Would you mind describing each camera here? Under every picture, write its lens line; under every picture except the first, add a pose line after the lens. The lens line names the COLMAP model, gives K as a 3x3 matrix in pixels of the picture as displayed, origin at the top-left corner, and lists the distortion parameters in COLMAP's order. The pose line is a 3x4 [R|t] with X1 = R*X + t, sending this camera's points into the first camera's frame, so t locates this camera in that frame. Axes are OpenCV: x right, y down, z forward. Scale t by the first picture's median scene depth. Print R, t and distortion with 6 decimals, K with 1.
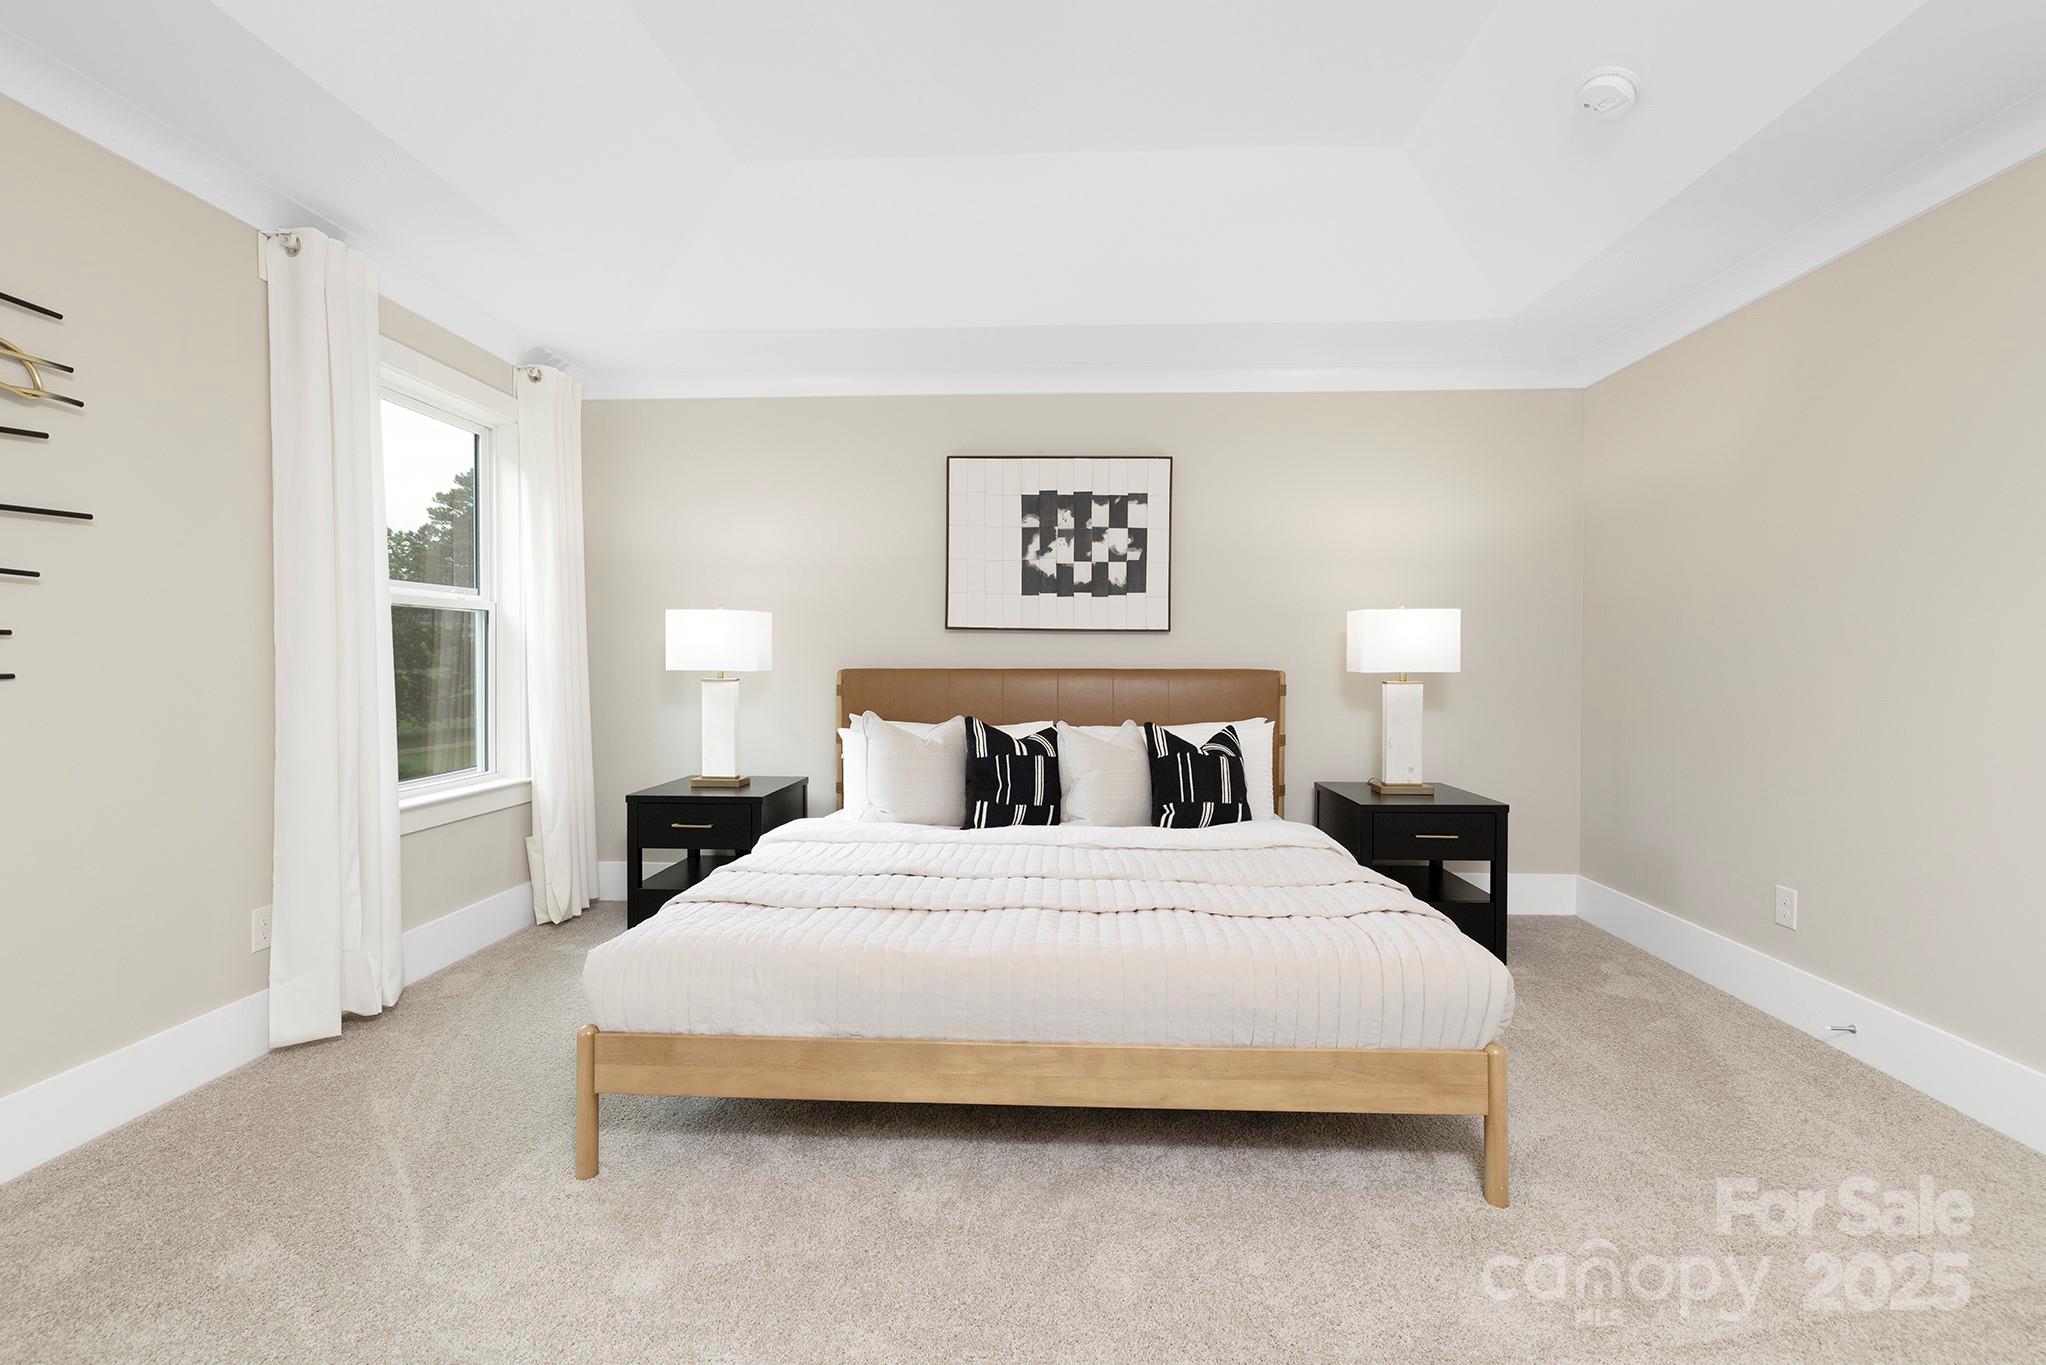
lens RADIAL K [[899.5, 0, 1027.3], [0, 899.5, 681.1], [0, 0, 1]] dist [-0.004320, 0.000250]
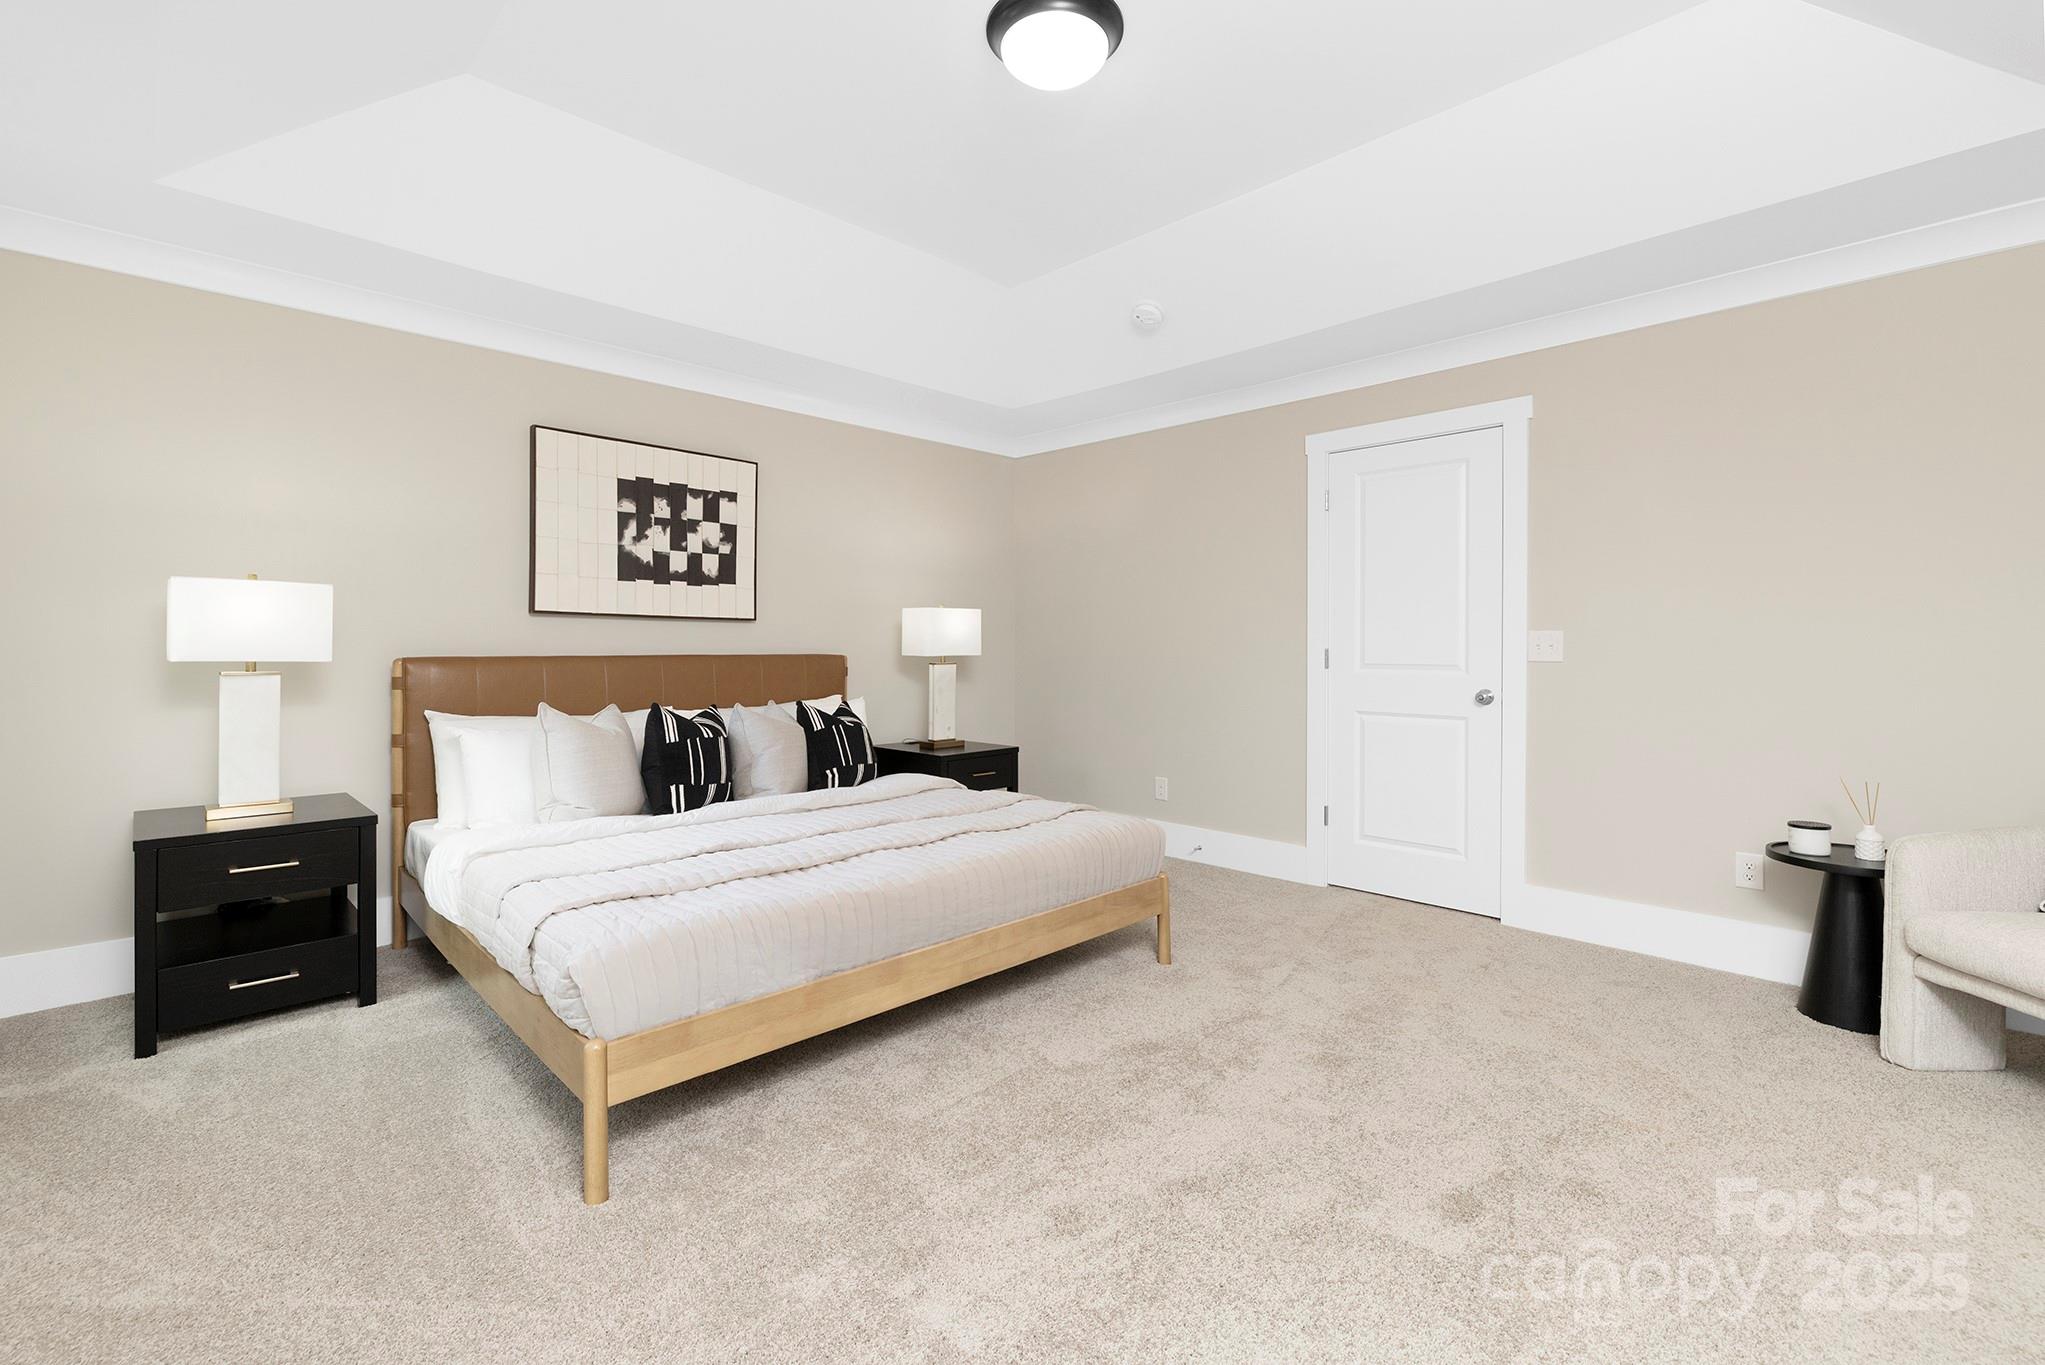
lens RADIAL K [[899.1, 0, 1013.7], [0, 899.1, 665.9], [0, 0, 1]] dist [-0.004320, 0.000250]
pose [[0.676178, -0.016452, 0.736555, -0.440700], [0.018479, 0.999815, 0.005368, 0.000089], [-0.736506, 0.009982, 0.676357, 0.023474]]
